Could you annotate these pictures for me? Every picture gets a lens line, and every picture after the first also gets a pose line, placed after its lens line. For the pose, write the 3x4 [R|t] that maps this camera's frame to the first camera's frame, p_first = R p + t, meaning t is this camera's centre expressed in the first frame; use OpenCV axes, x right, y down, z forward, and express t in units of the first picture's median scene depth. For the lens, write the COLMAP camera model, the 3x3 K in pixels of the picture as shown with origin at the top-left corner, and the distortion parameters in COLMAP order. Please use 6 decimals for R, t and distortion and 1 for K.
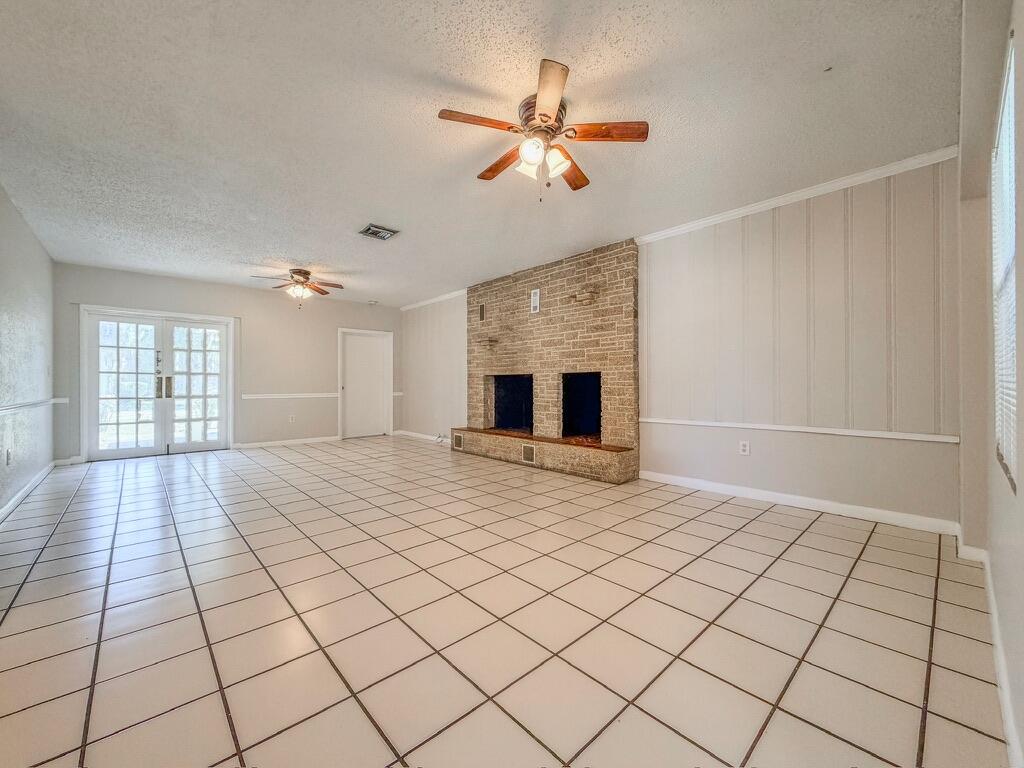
lens RADIAL K [[409.6, 0, 514.0], [0, 409.6, 386.0], [0, 0, 1]] dist [0.000436, 0.000525]
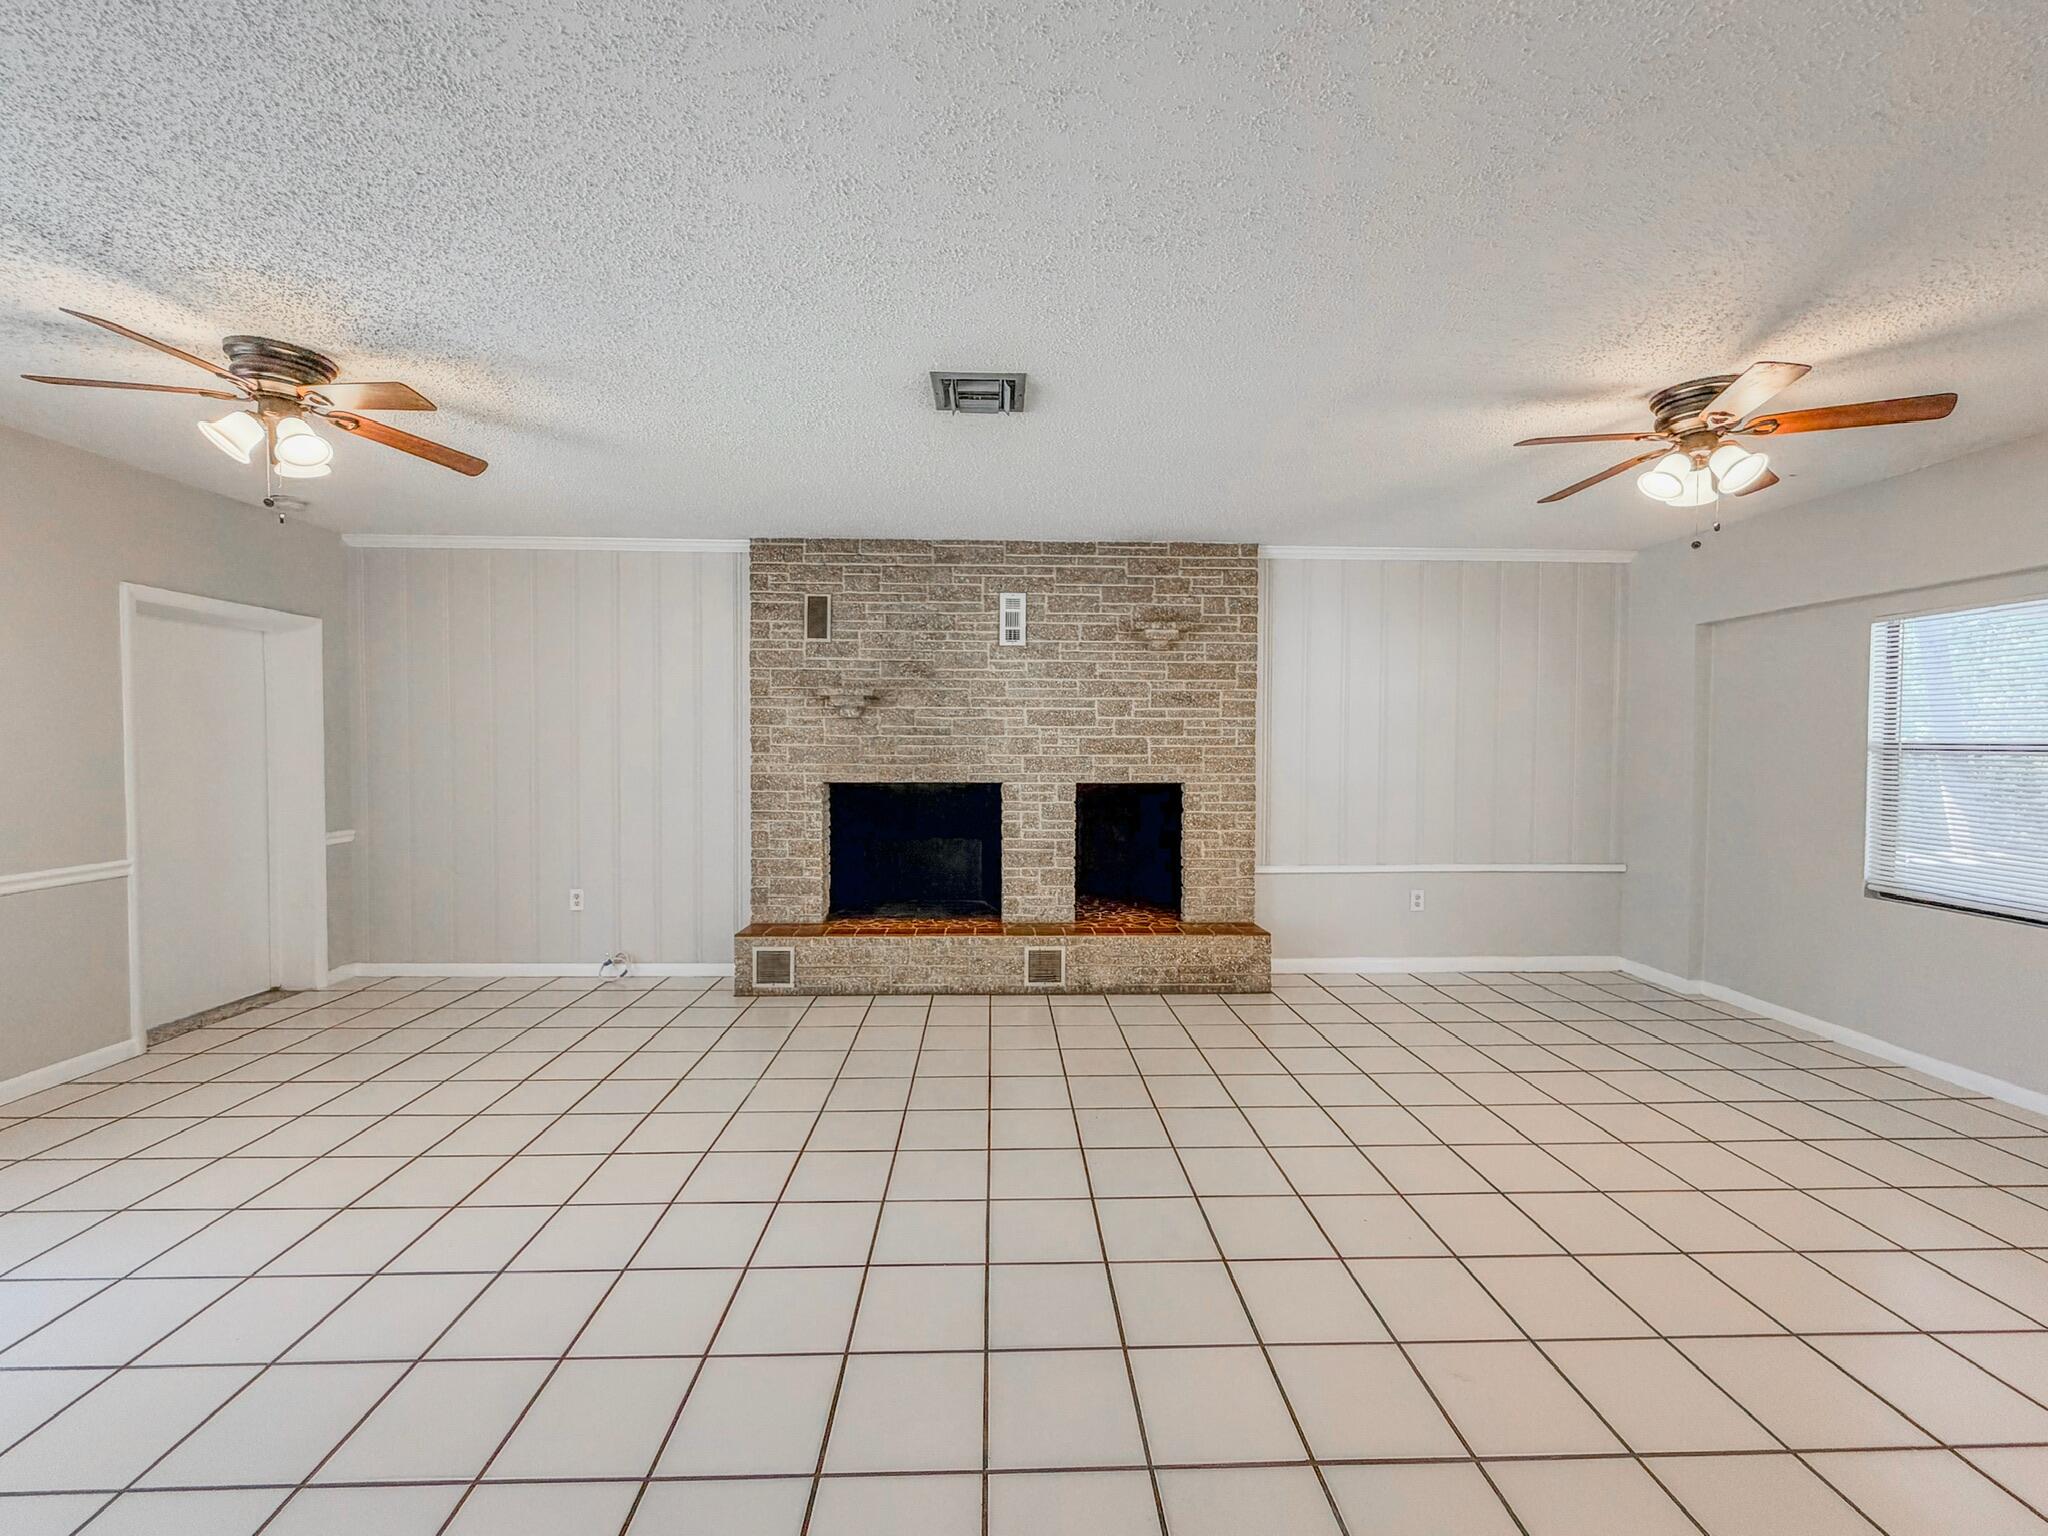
lens RADIAL K [[819.1, 0, 1031.7], [0, 819.1, 777.0], [0, 0, 1]] dist [0.000436, 0.000525]
pose [[0.655833, -0.008656, 0.754856, -0.623708], [-0.002972, 0.999897, 0.014049, -0.050933], [-0.754900, -0.011457, 0.655740, 0.415861]]
